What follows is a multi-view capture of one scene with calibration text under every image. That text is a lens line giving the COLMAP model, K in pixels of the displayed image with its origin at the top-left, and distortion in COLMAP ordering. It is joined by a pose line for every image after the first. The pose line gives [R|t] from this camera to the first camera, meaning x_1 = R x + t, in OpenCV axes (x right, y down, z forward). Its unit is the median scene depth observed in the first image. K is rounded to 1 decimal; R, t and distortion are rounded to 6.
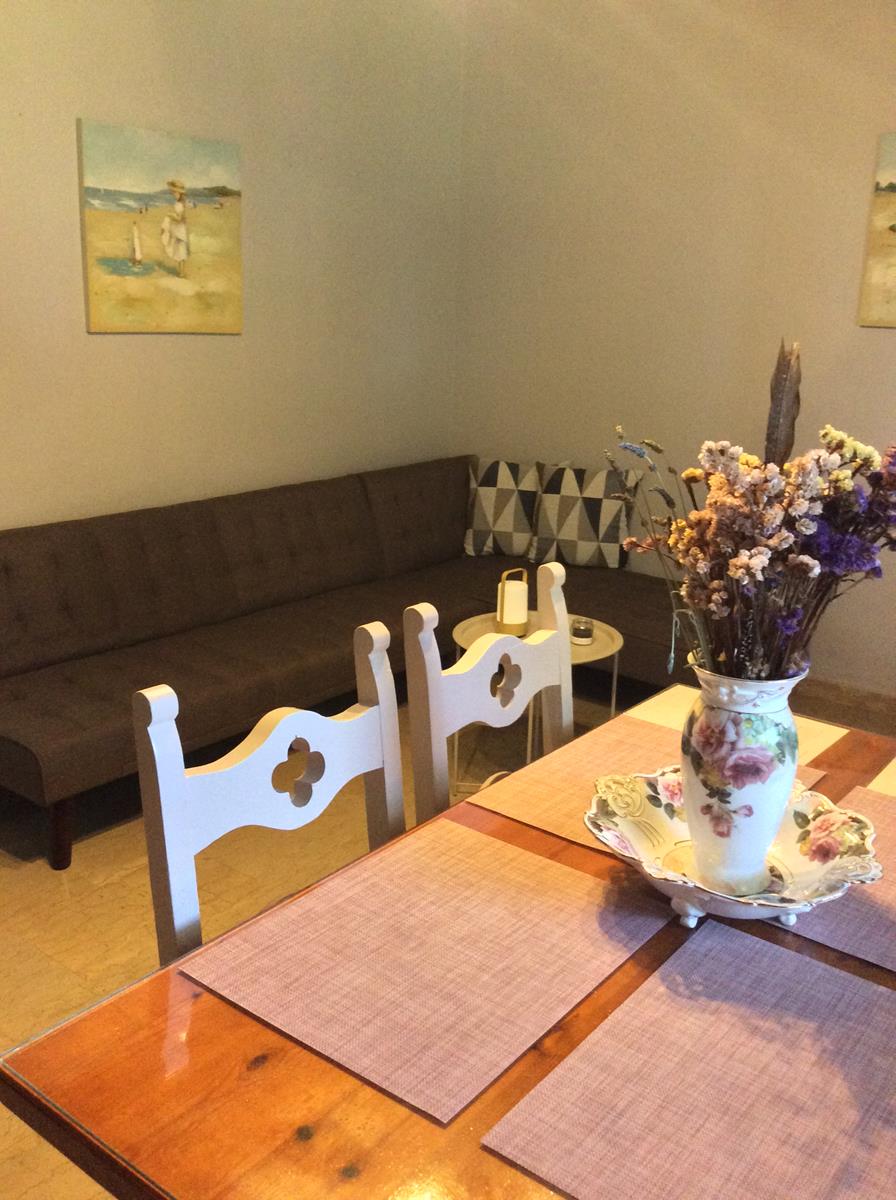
lens RADIAL K [[1088.7, 0, 448.0], [0, 1088.7, 600.0], [0, 0, 1]] dist [0.113988, -0.289339]
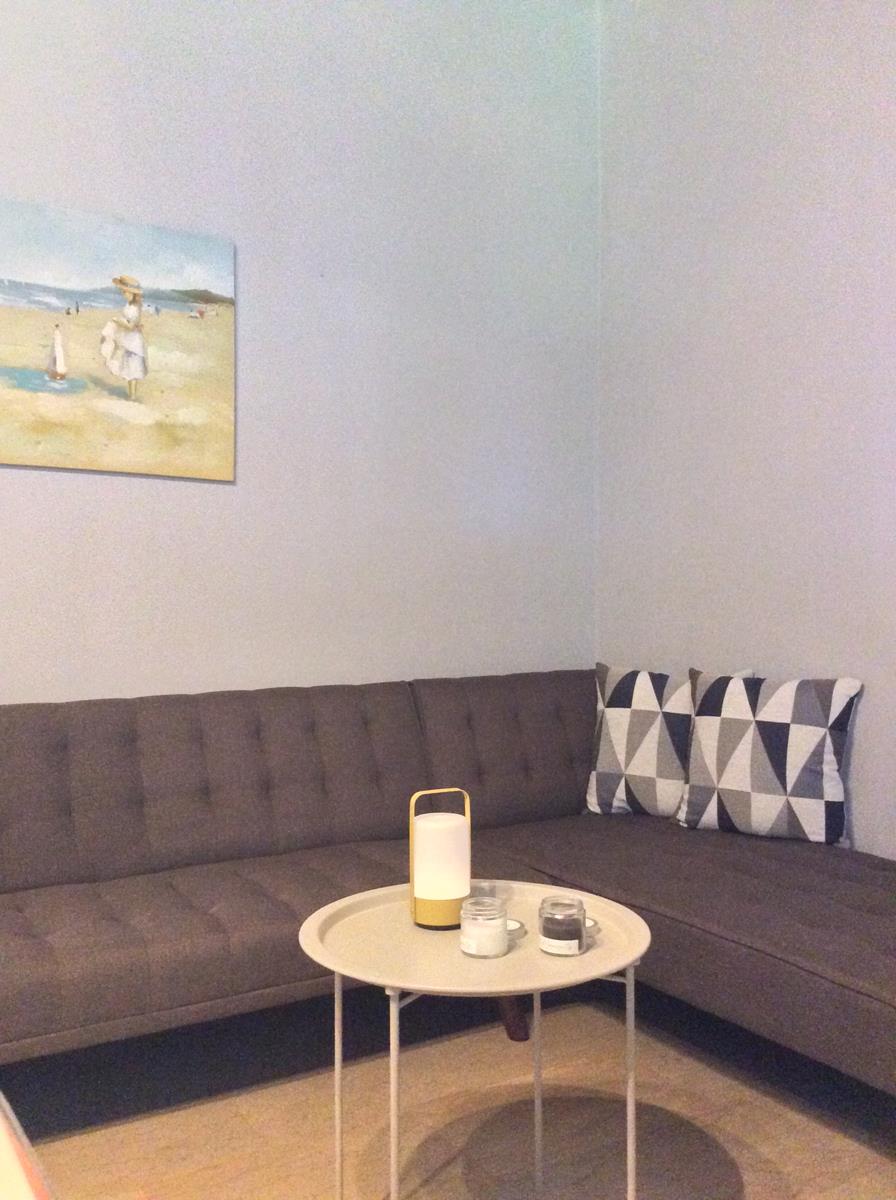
lens RADIAL K [[1088.7, 0, 448.0], [0, 1088.7, 600.0], [0, 0, 1]] dist [0.113988, -0.289339]
pose [[0.944233, -0.027448, -0.328132, 0.192710], [-0.062784, 0.963230, -0.261241, 0.016323], [0.323237, 0.267274, 0.907790, 0.417259]]
